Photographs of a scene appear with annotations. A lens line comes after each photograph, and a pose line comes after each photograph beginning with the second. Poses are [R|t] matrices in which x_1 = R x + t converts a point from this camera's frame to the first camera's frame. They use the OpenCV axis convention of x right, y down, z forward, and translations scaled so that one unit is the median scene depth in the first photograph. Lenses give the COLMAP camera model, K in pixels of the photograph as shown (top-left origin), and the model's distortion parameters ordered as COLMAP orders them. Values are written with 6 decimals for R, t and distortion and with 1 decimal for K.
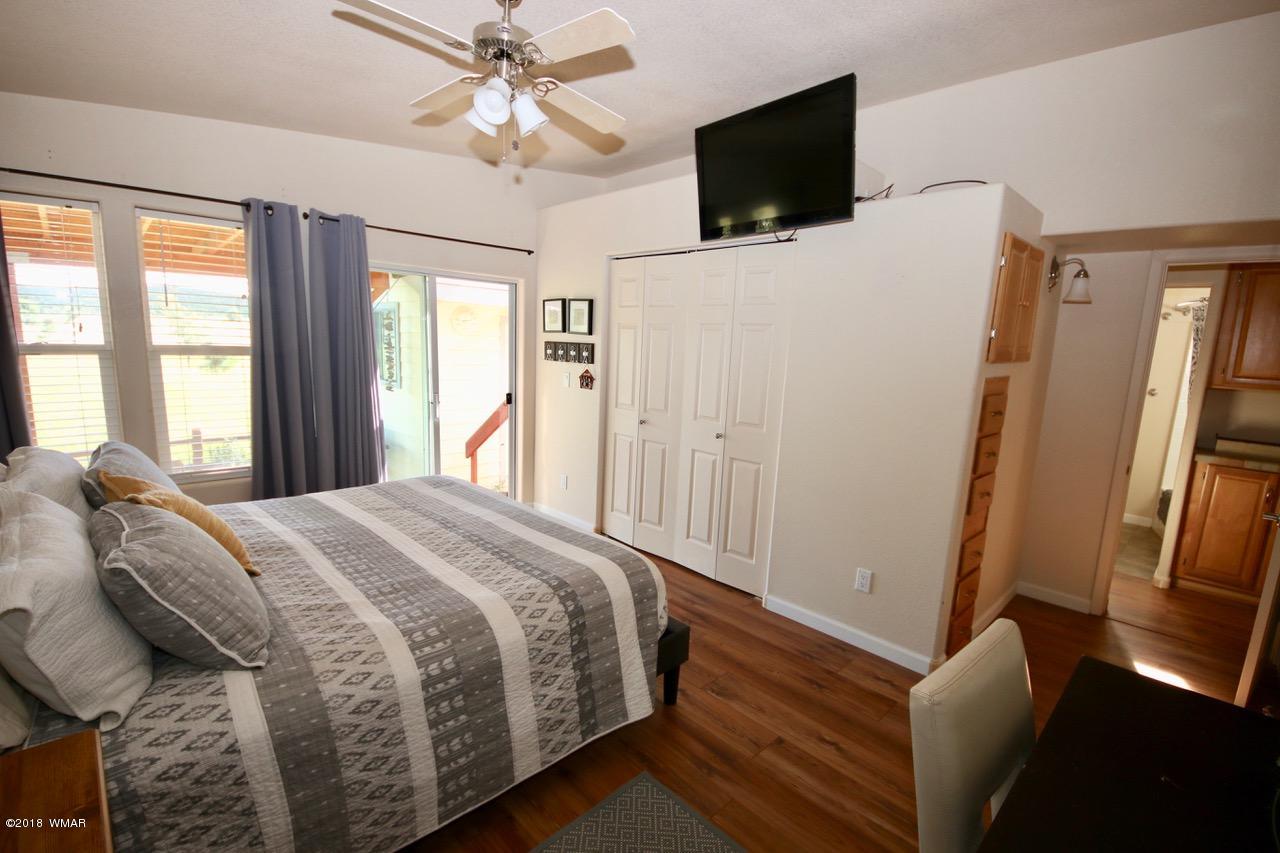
lens RADIAL K [[575.1, 0, 633.4], [0, 575.1, 437.6], [0, 0, 1]] dist [0.038357, -0.031487]
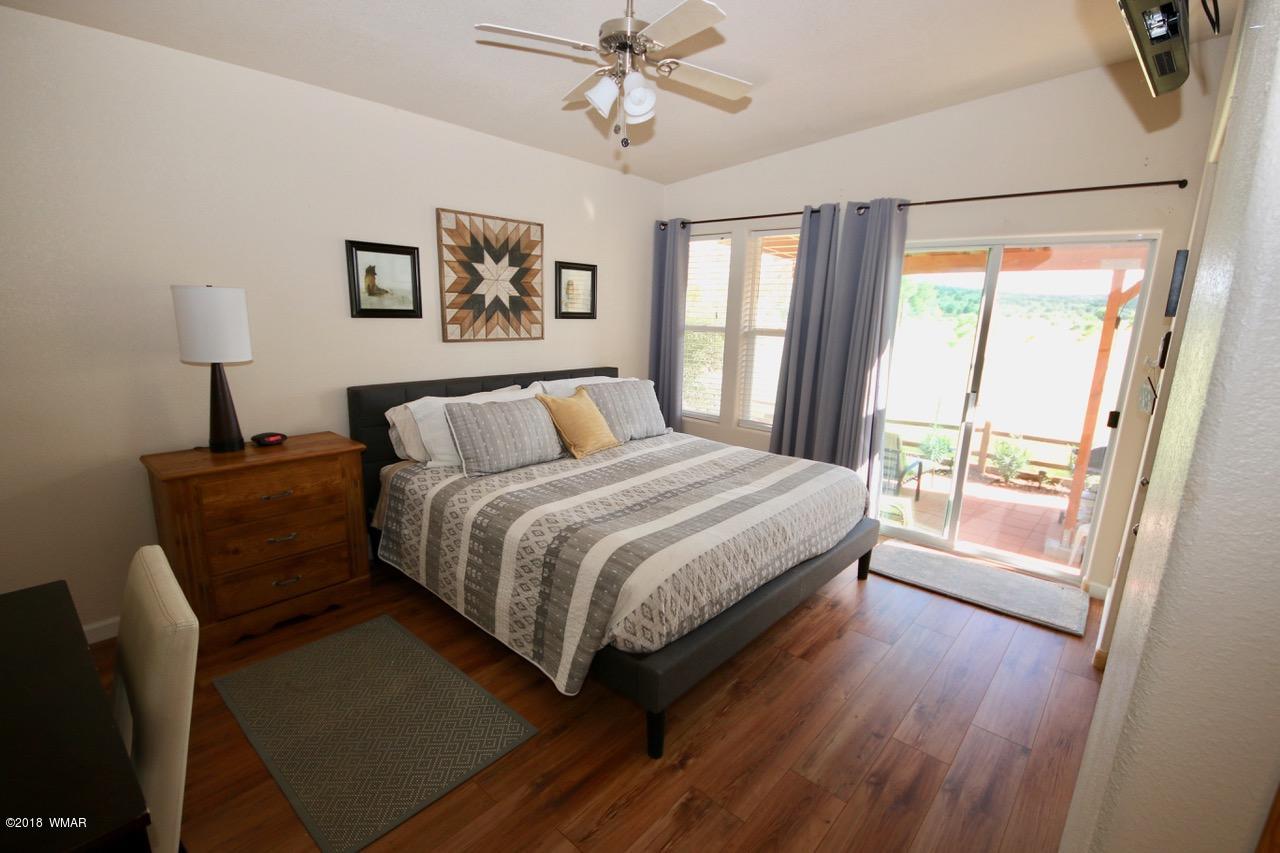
lens RADIAL K [[575.1, 0, 633.4], [0, 575.1, 437.6], [0, 0, 1]] dist [0.038357, -0.031487]
pose [[0.077481, 0.183070, -0.980042, 0.853537], [-0.196236, 0.966568, 0.165039, -0.109341], [0.977491, 0.179532, 0.110815, 0.877696]]
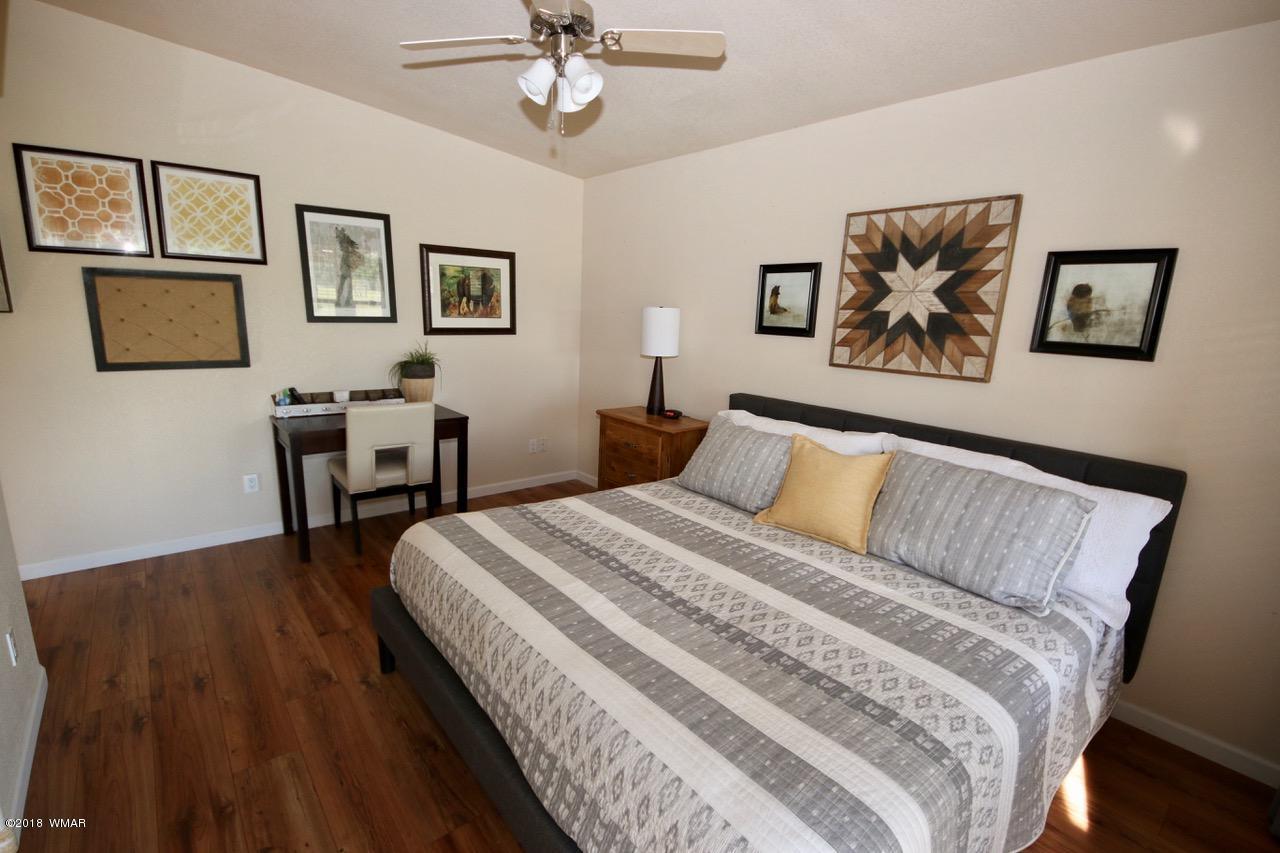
lens RADIAL K [[575.1, 0, 633.4], [0, 575.1, 437.6], [0, 0, 1]] dist [0.038357, -0.031487]
pose [[-0.994113, -0.094934, 0.052222, -0.399271], [-0.067682, 0.920475, 0.384896, -0.343646], [-0.084609, 0.379095, -0.921481, 1.889748]]
